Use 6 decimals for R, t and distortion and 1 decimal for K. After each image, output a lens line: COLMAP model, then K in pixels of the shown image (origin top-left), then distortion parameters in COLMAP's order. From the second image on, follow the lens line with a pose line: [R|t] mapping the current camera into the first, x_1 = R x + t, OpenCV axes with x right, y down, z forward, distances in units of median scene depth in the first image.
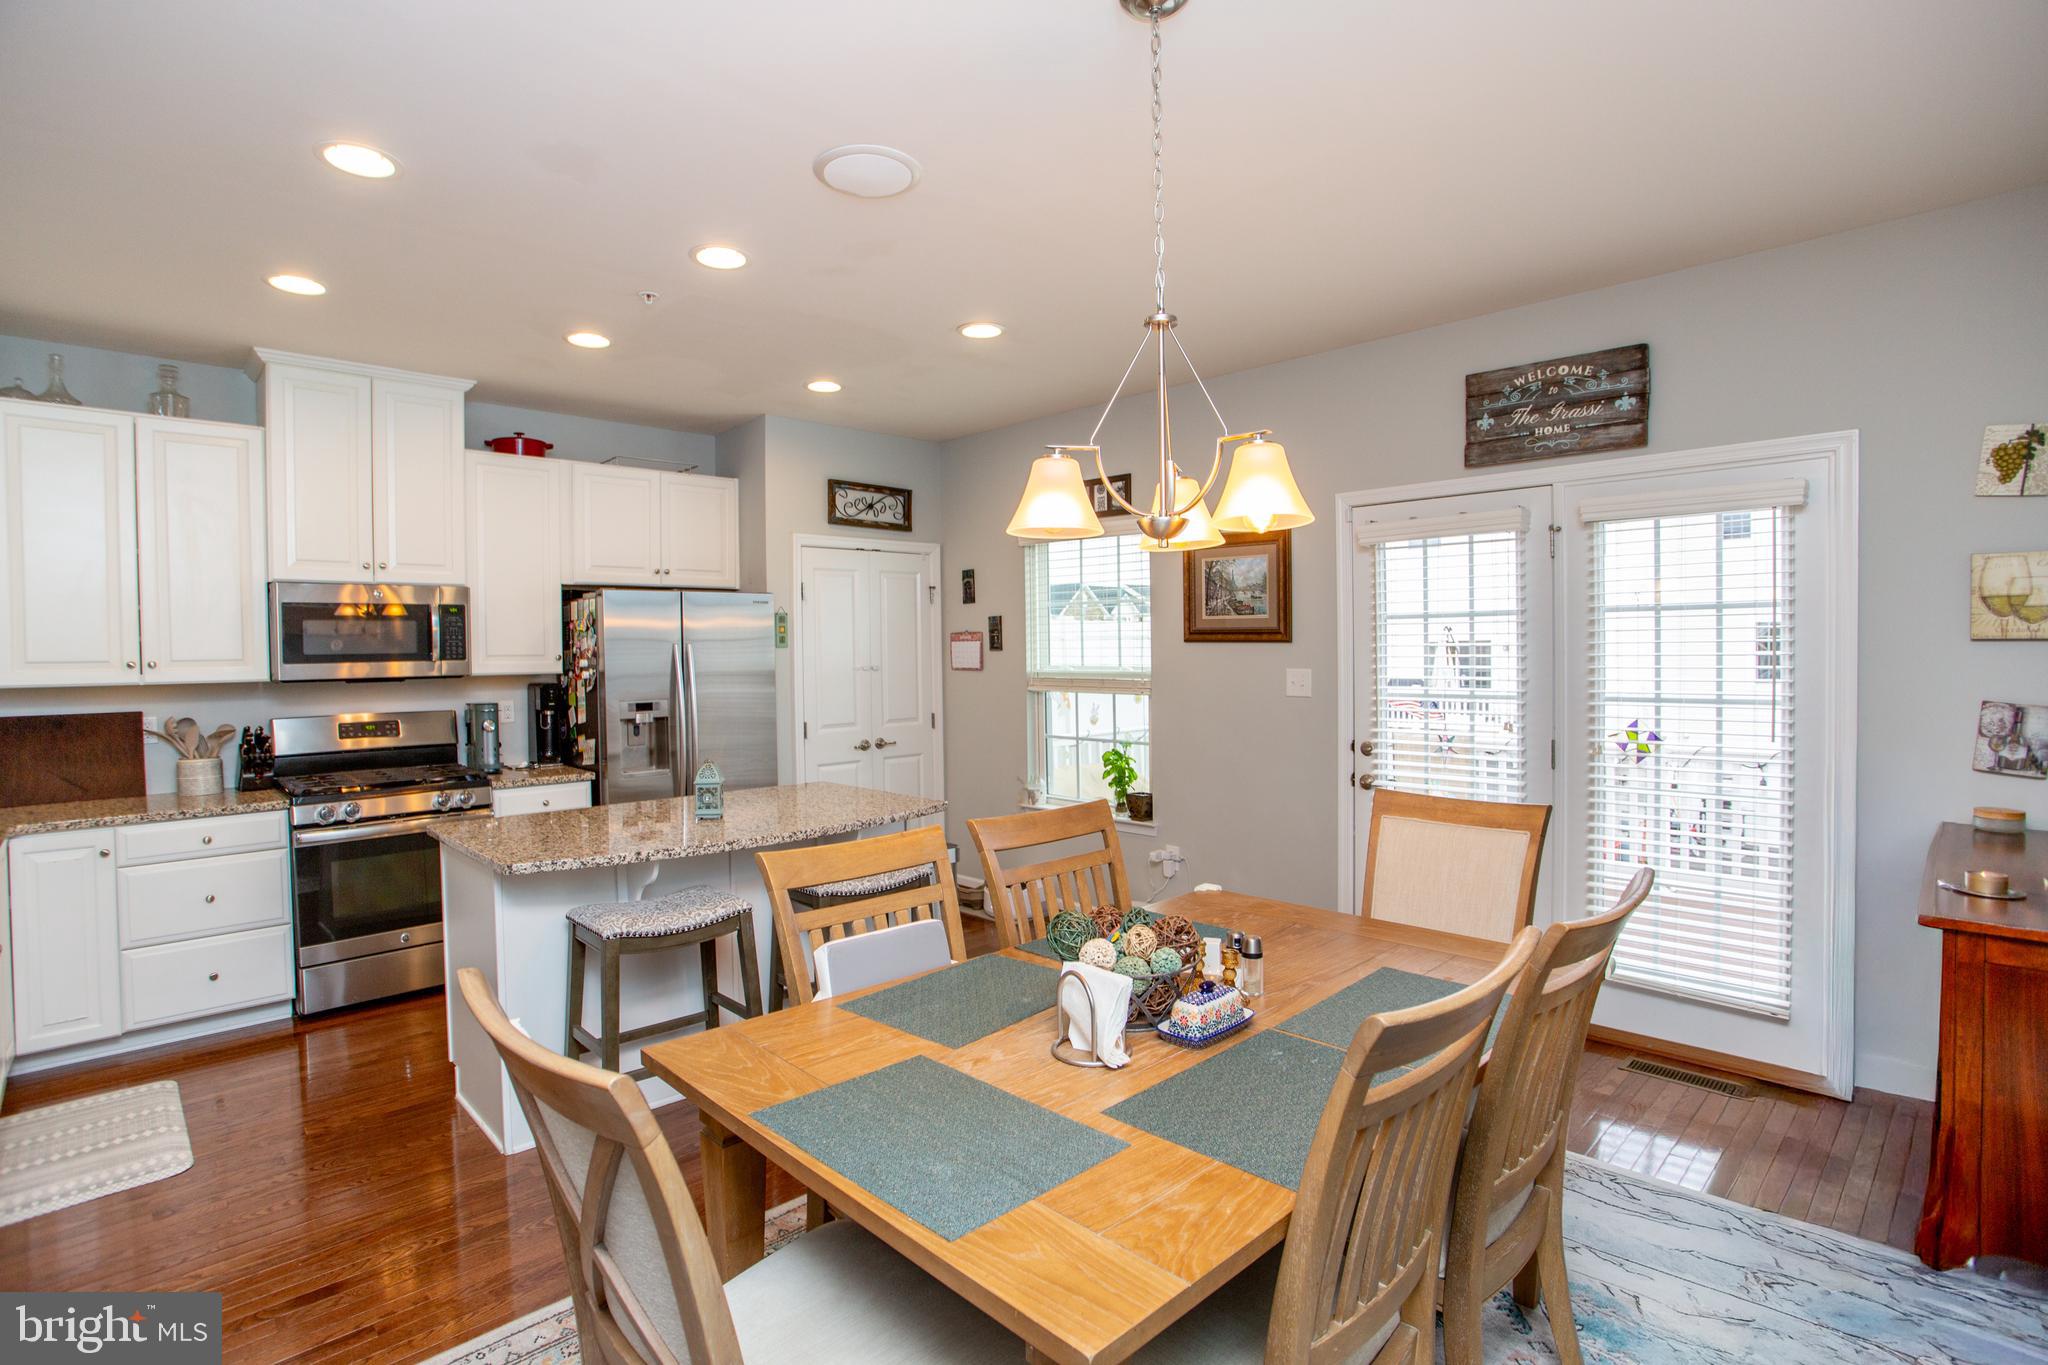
lens RADIAL K [[990.7, 0, 1014.8], [0, 990.7, 673.3], [0, 0, 1]] dist [-0.084283, 0.036067]
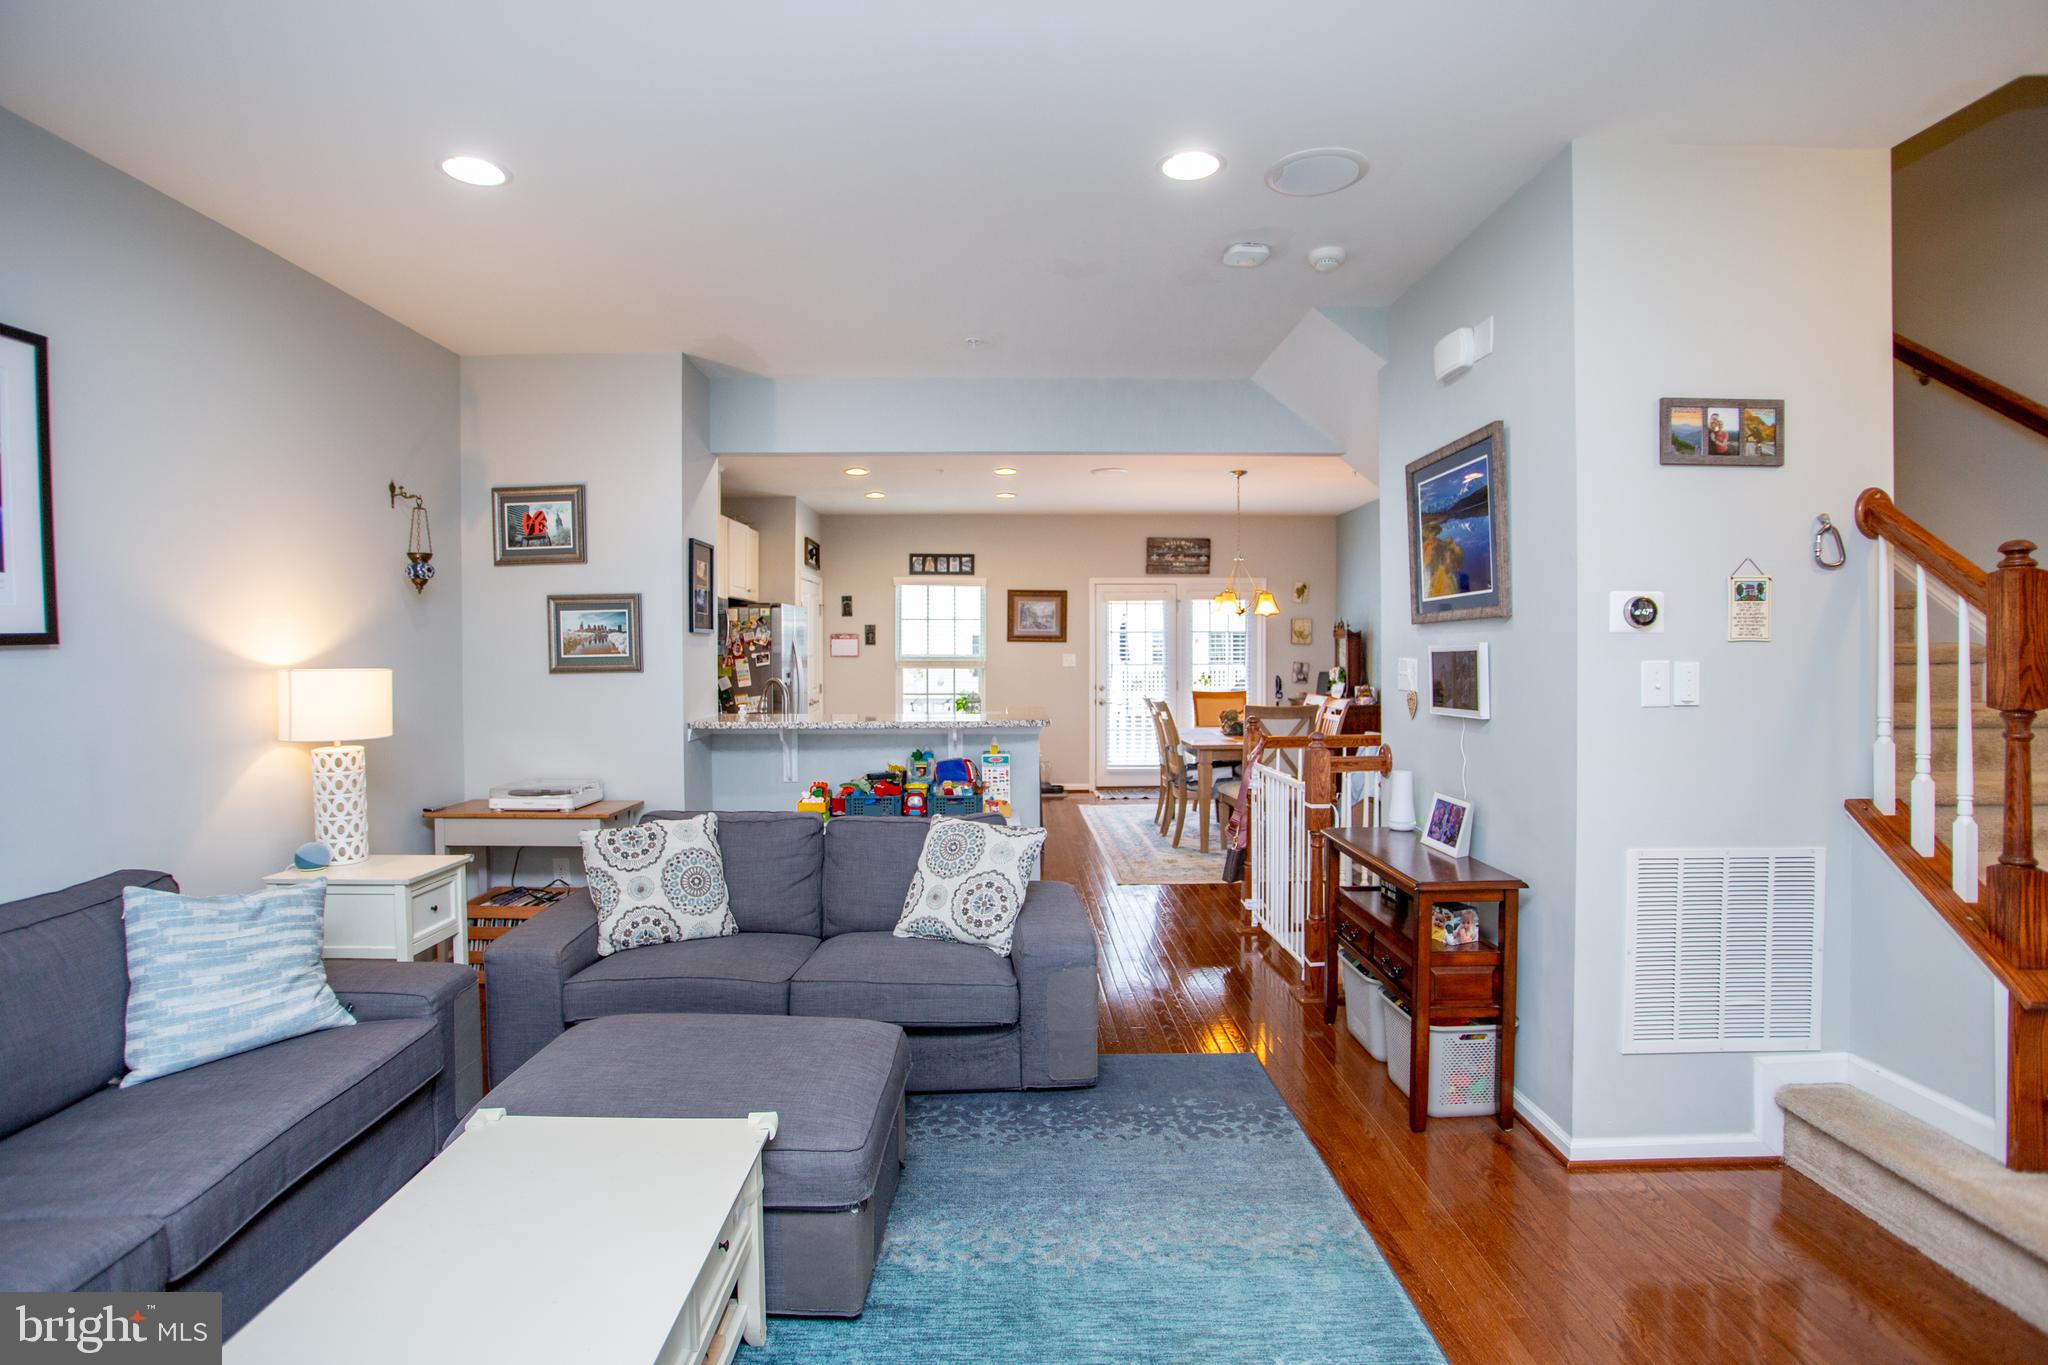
lens RADIAL K [[990.7, 0, 1014.8], [0, 990.7, 673.3], [0, 0, 1]] dist [-0.084283, 0.036067]
pose [[0.682946, -0.006799, 0.730438, -1.345615], [0.012709, 0.999916, -0.002574, 0.040493], [-0.730359, 0.011041, 0.682975, -0.413705]]
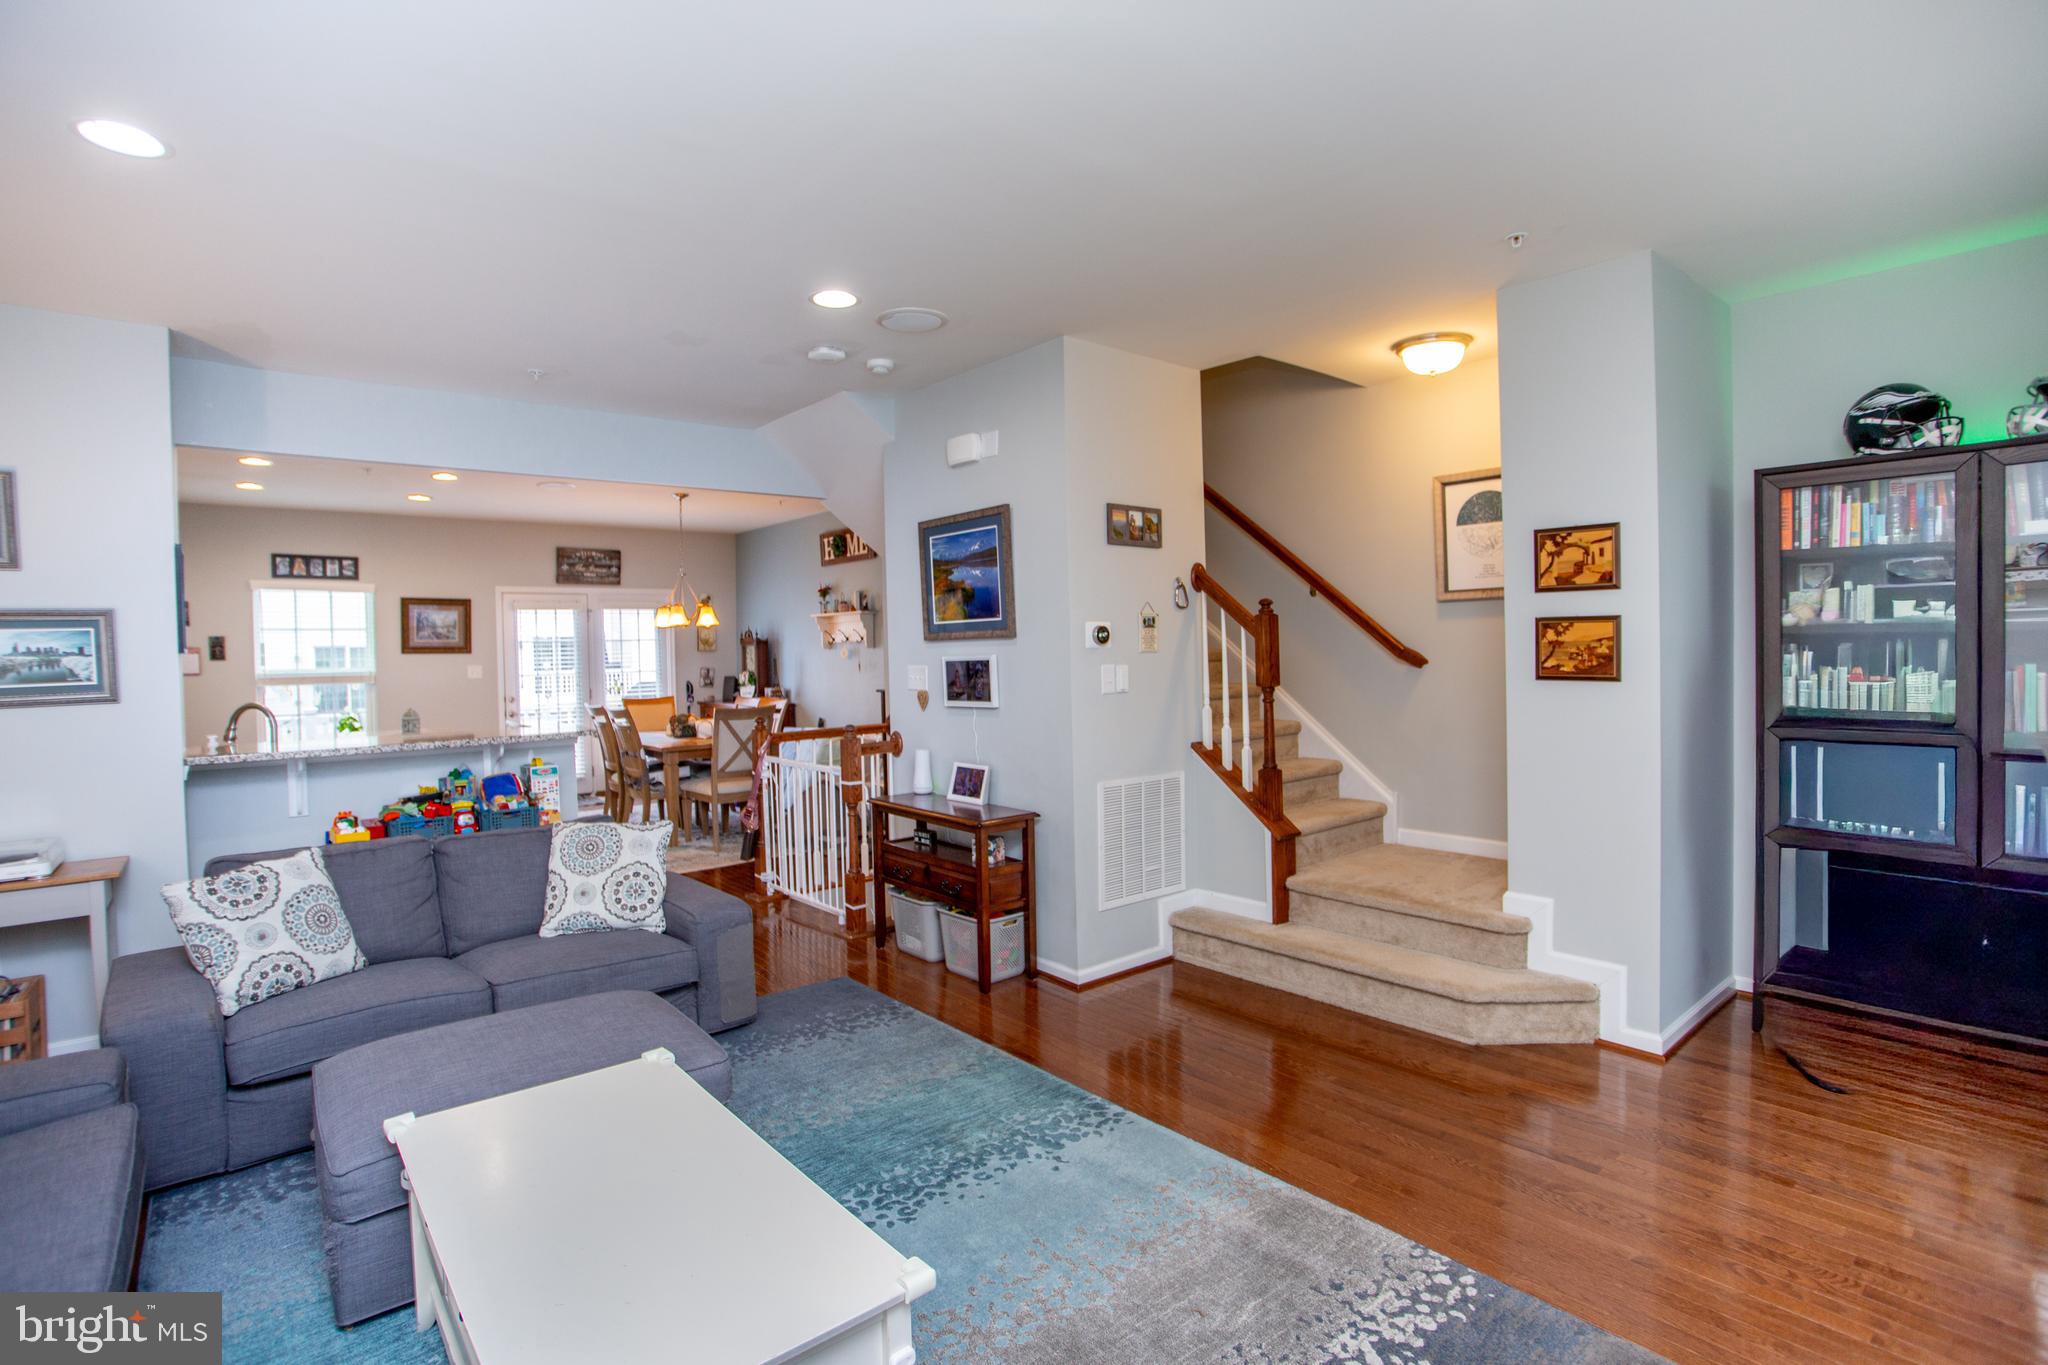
lens RADIAL K [[990.7, 0, 1014.8], [0, 990.7, 673.3], [0, 0, 1]] dist [-0.084283, 0.036067]
pose [[0.065435, -0.017527, 0.997703, -1.613653], [0.041192, 0.999041, 0.014849, 0.027165], [-0.997006, 0.040126, 0.066094, -0.281090]]
